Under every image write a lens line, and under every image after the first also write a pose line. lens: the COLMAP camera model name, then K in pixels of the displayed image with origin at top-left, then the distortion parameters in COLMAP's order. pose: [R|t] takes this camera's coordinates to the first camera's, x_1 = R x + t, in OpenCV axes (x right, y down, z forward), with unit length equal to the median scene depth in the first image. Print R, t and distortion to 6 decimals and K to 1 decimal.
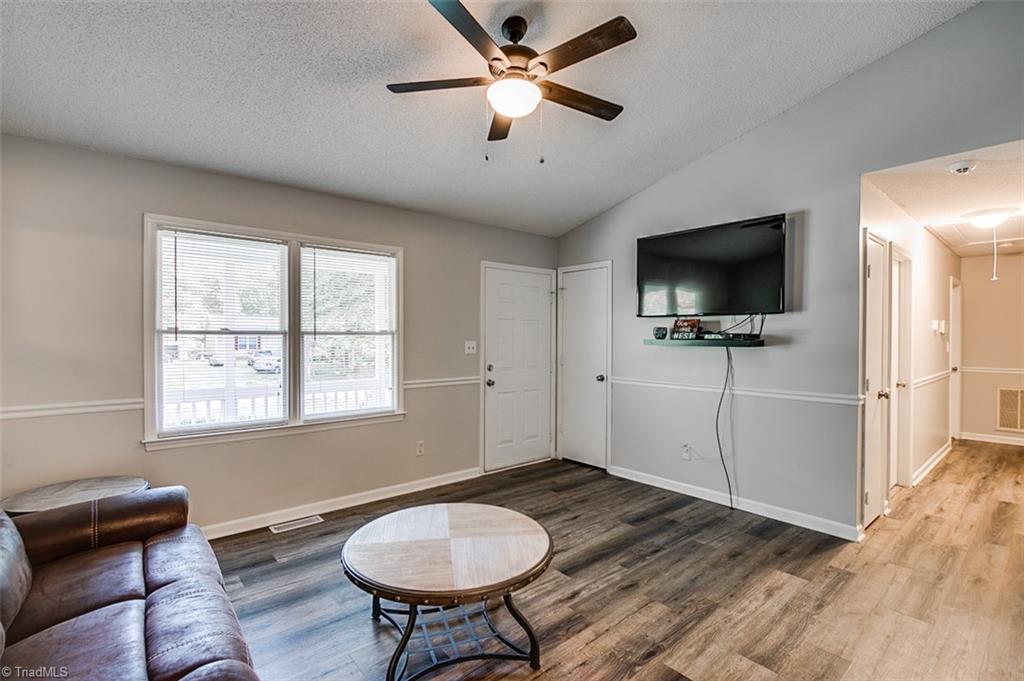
lens RADIAL K [[467.0, 0, 512.0], [0, 467.0, 340.5], [0, 0, 1]] dist [-0.002769, -0.000030]
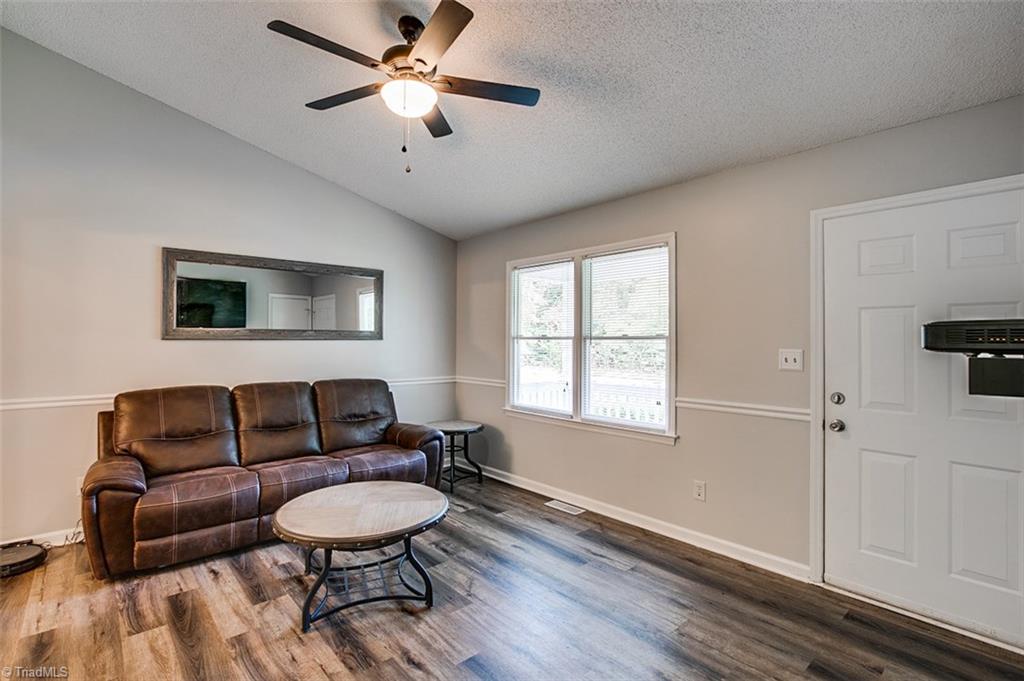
lens RADIAL K [[486.2, 0, 512.0], [0, 486.2, 340.5], [0, 0, 1]] dist [-0.003258, 0.000228]
pose [[0.019788, -0.003140, -0.999799, 0.664603], [-0.007971, 0.999963, -0.003298, -0.005627], [0.999772, 0.008035, 0.019762, 0.783246]]
